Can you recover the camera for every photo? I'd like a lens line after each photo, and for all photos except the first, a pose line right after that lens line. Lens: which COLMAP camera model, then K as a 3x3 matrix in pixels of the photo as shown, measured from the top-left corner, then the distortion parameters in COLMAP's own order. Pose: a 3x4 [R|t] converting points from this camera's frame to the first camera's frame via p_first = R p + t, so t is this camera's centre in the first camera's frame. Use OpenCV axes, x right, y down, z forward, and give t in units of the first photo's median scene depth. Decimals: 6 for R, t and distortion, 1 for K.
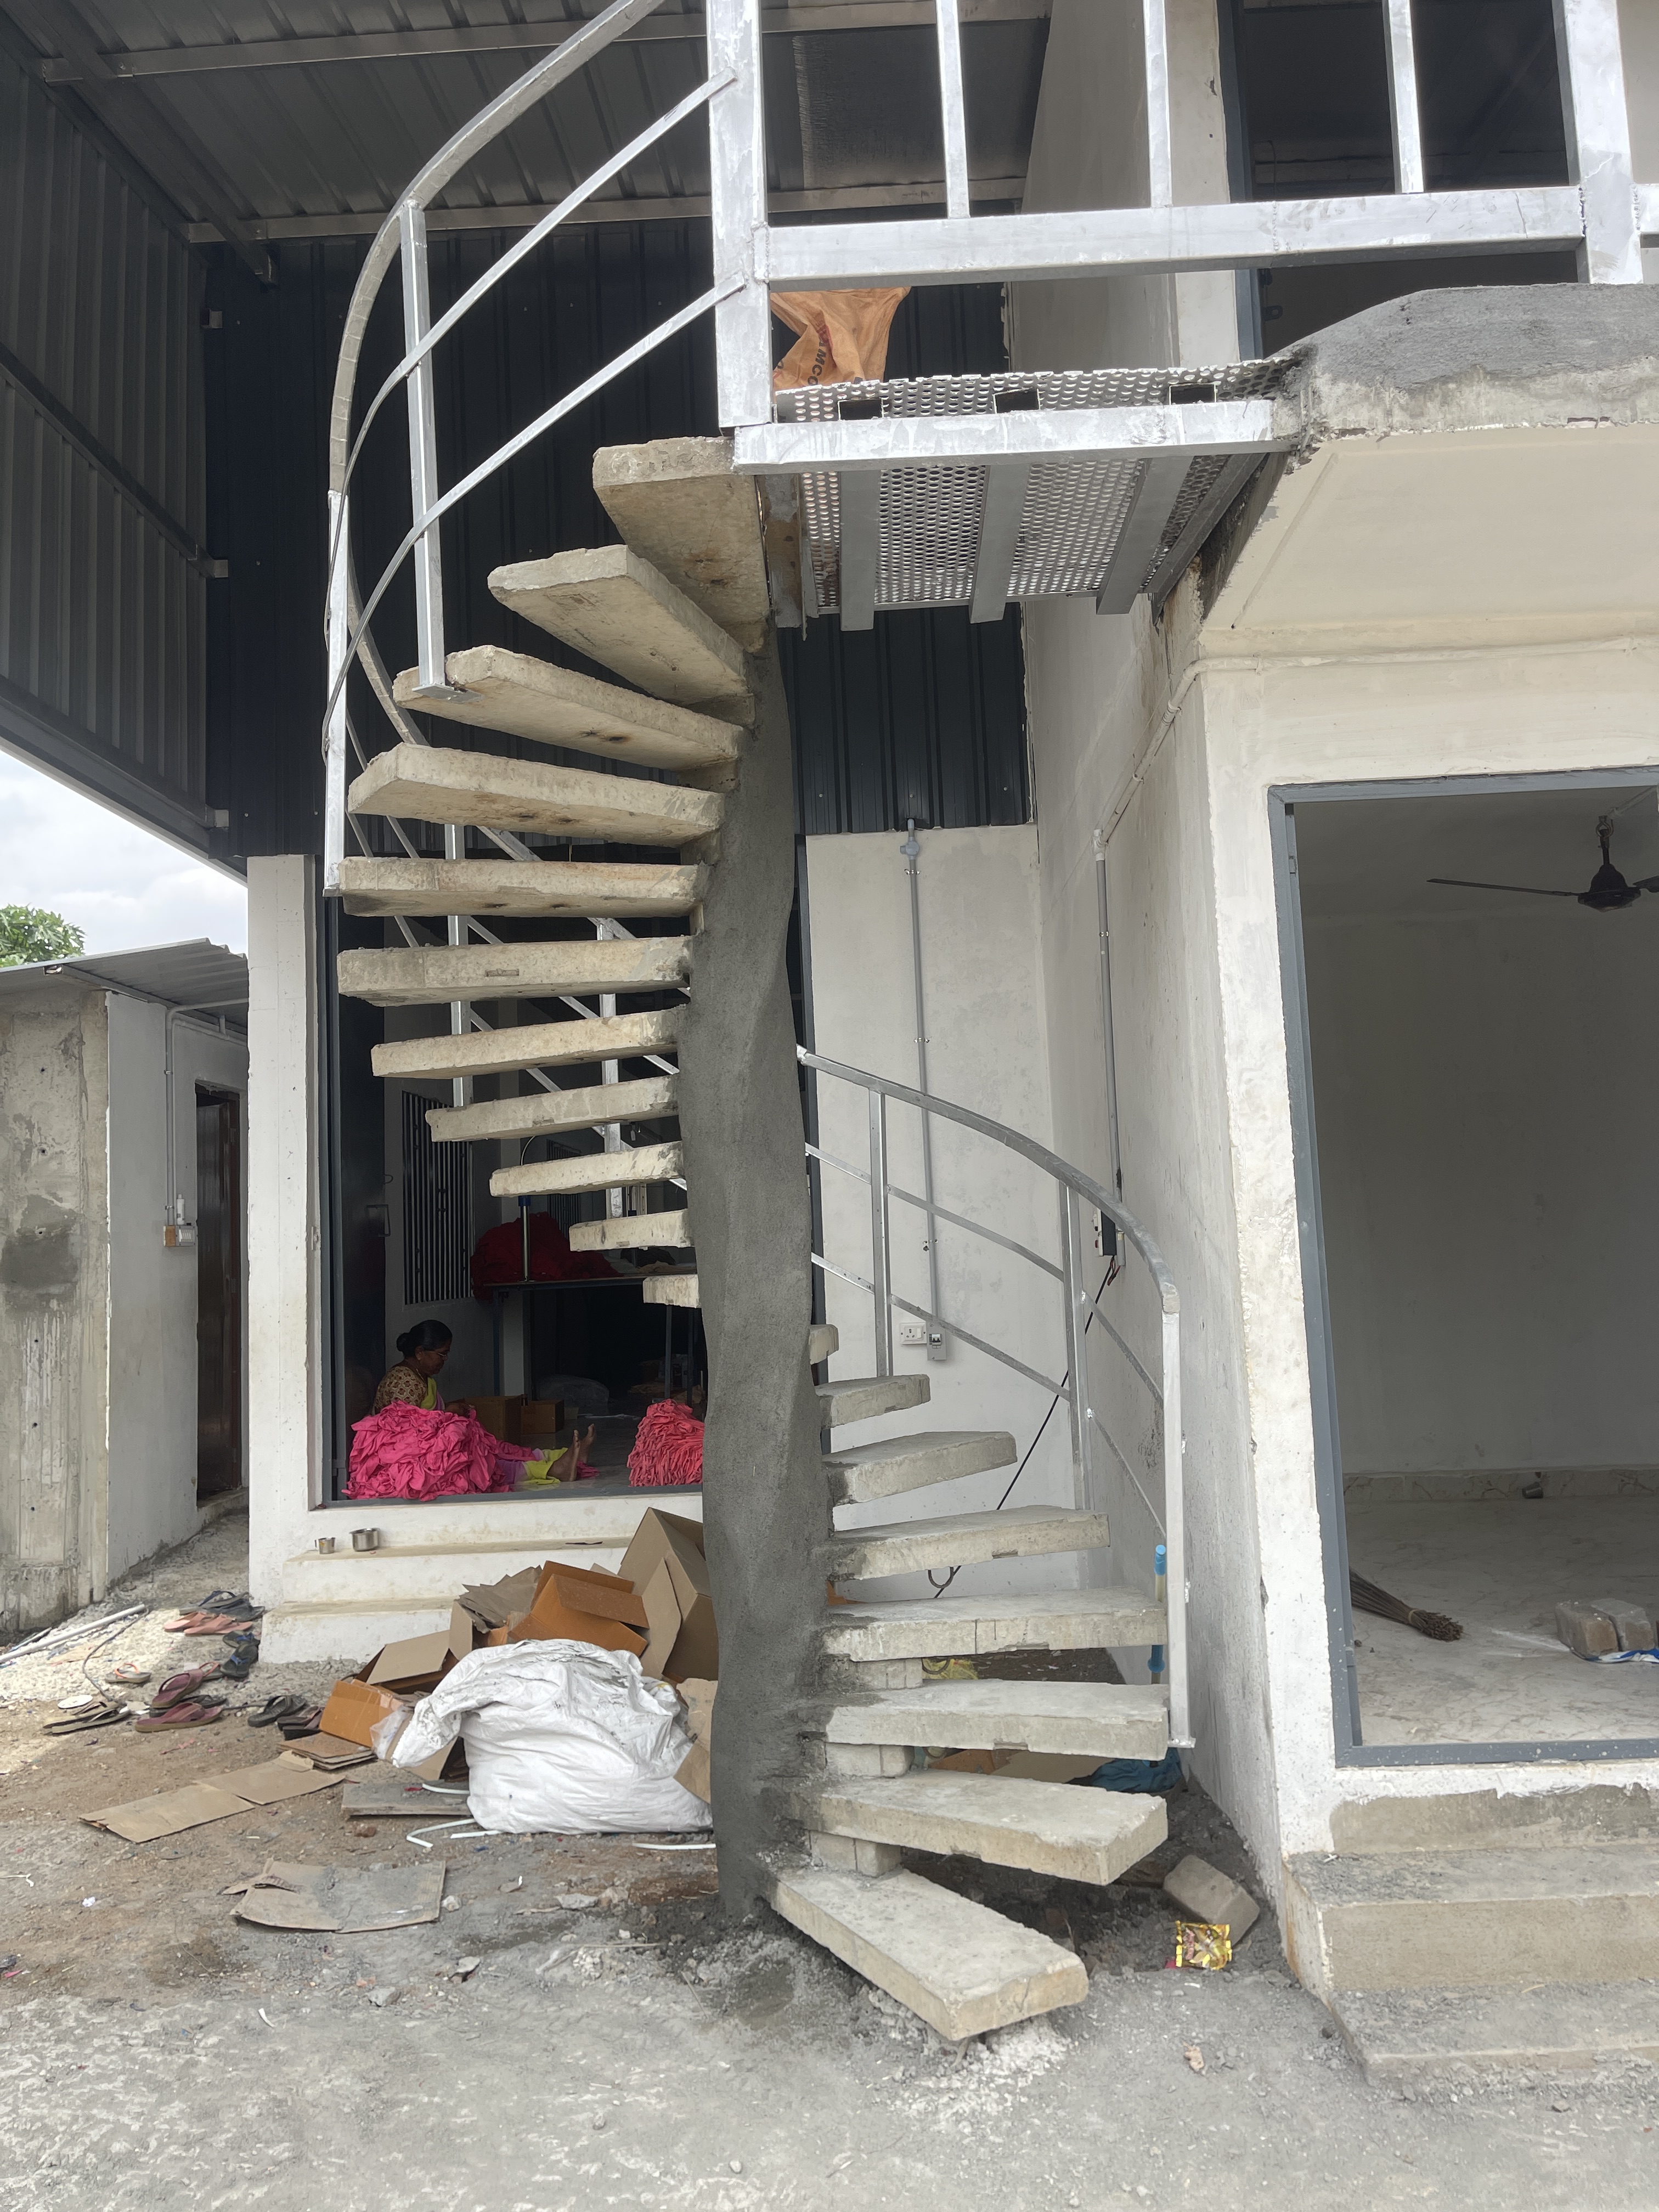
lens RADIAL K [[1631.6, 0, 829.7], [0, 1631.6, 1100.4], [0, 0, 1]] dist [0.013029, -0.010032]
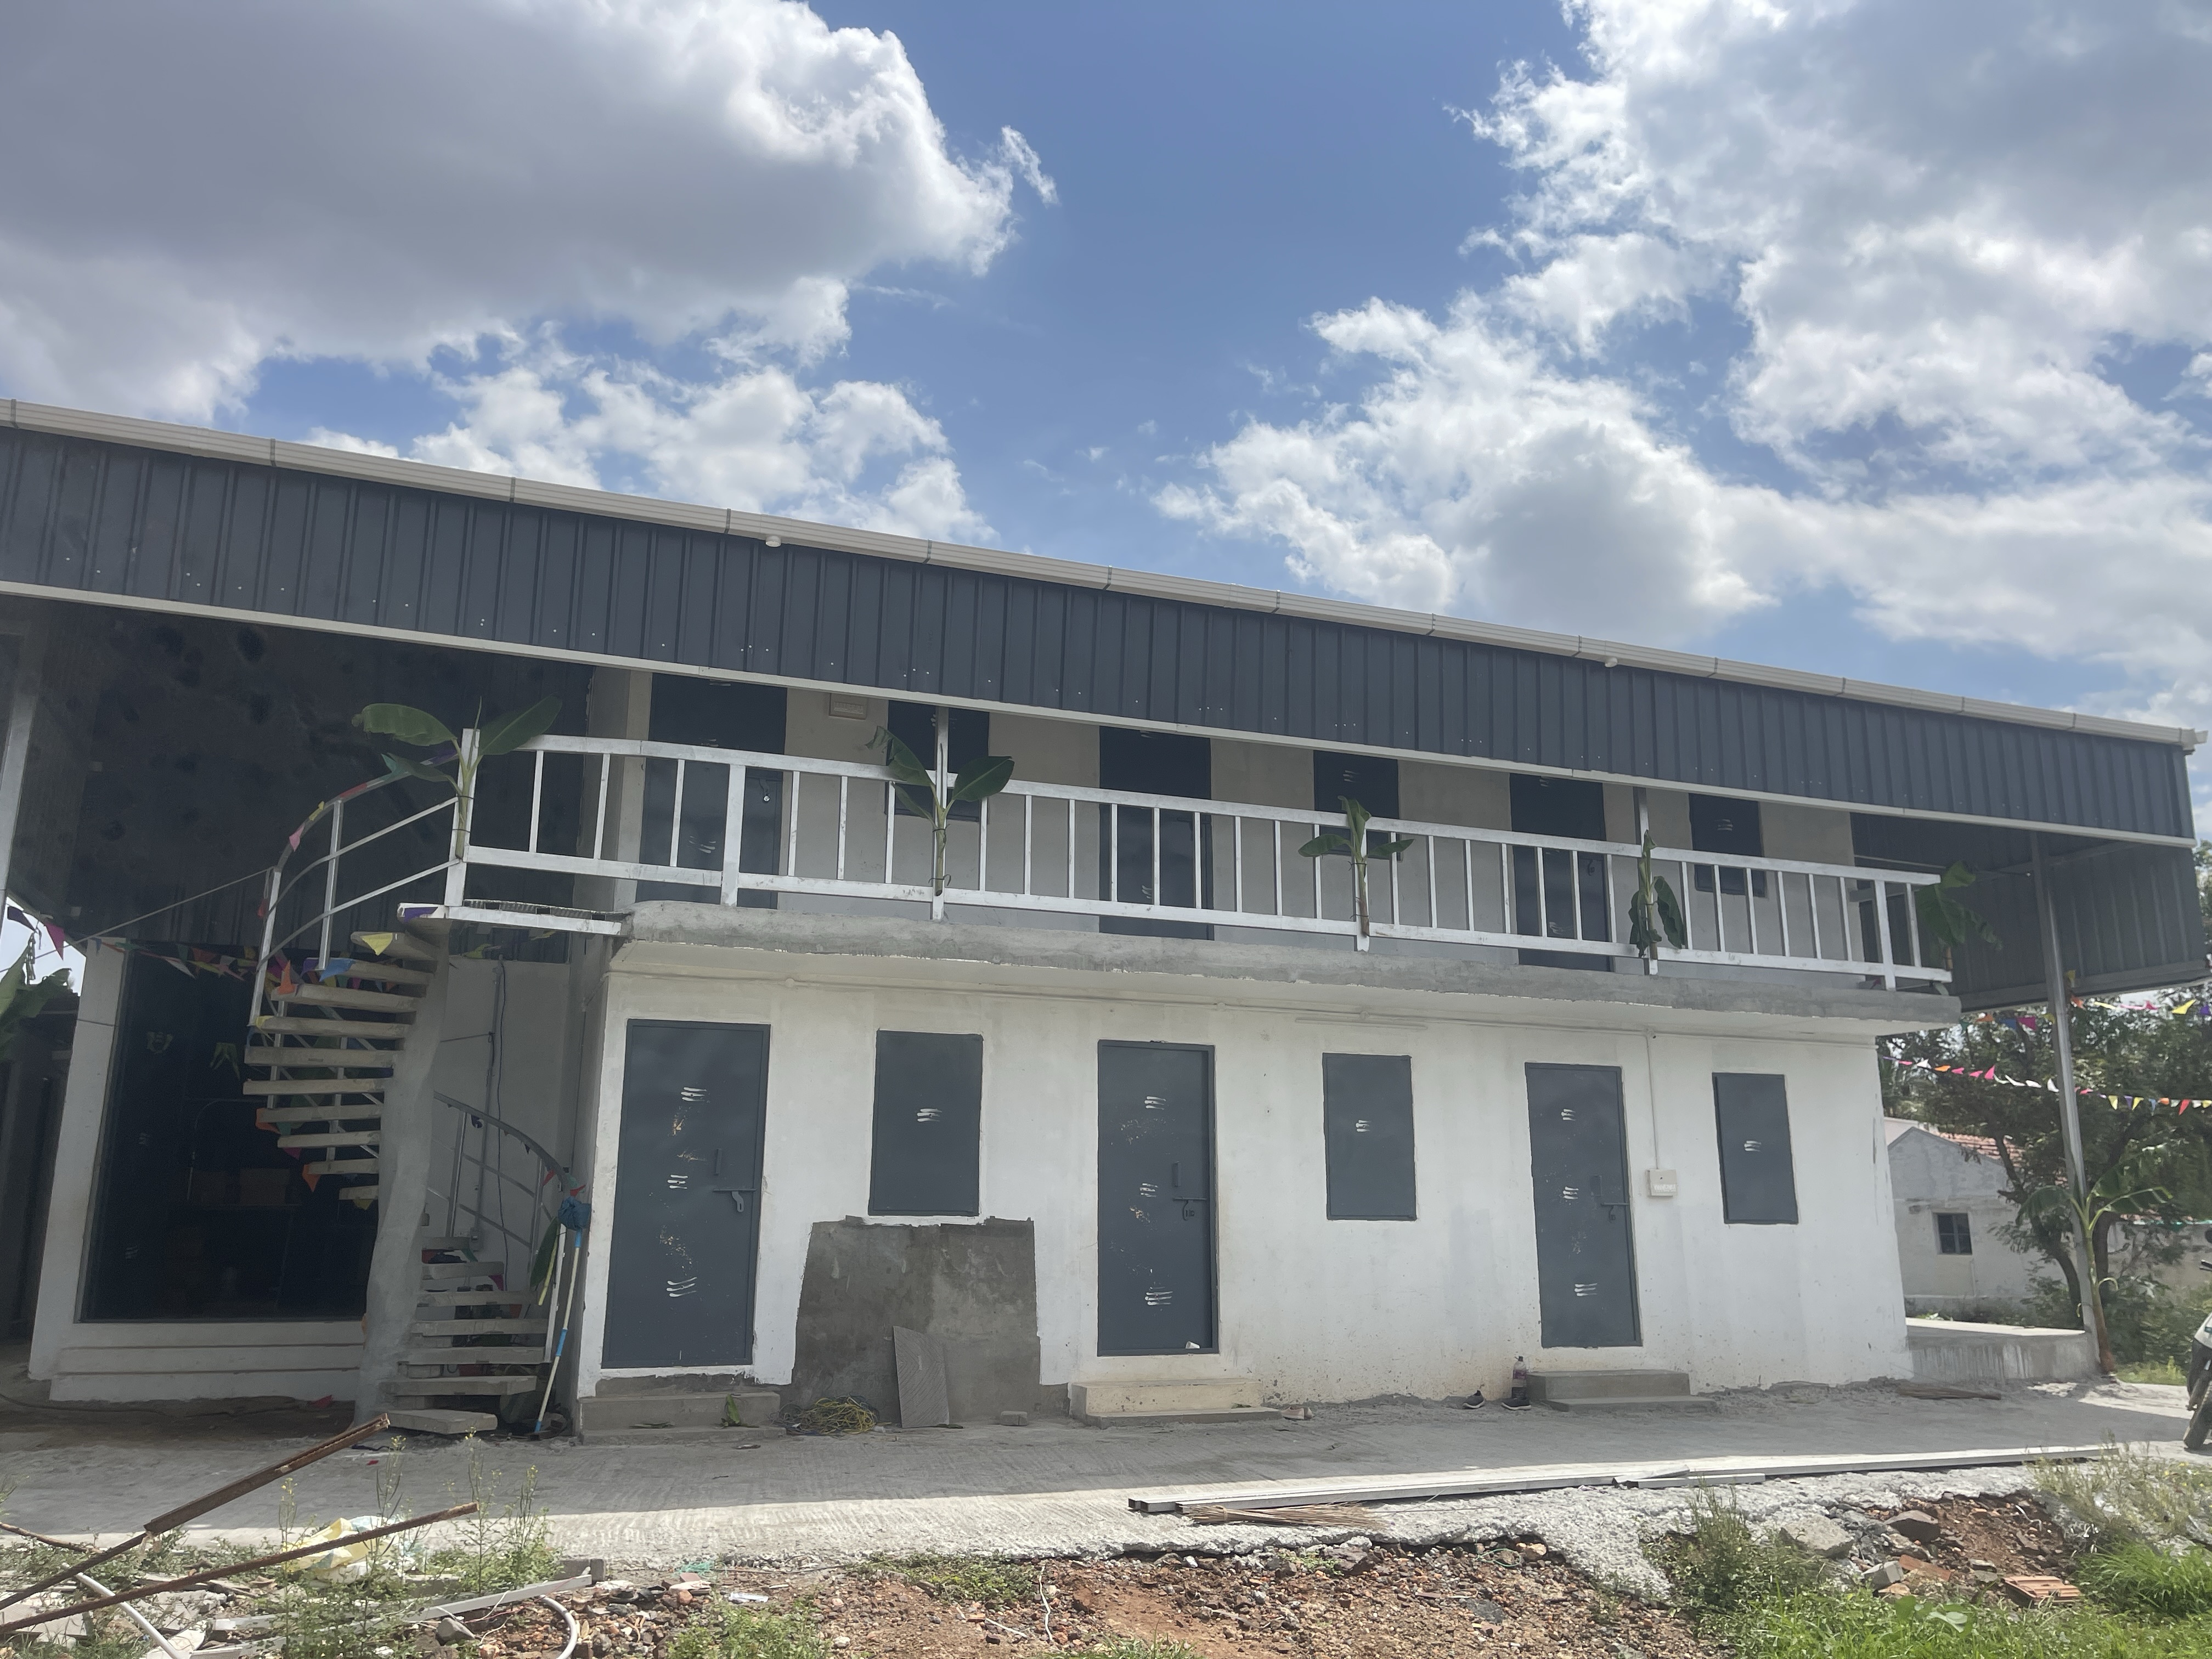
lens RADIAL K [[1631.6, 0, 1108.6], [0, 1631.6, 820.3], [0, 0, 1]] dist [0.013029, -0.010032]
pose [[0.913866, 0.135264, 0.382821, -0.085801], [-0.076002, 0.983198, -0.165967, -0.105883], [-0.398838, 0.122576, 0.908792, -1.659376]]
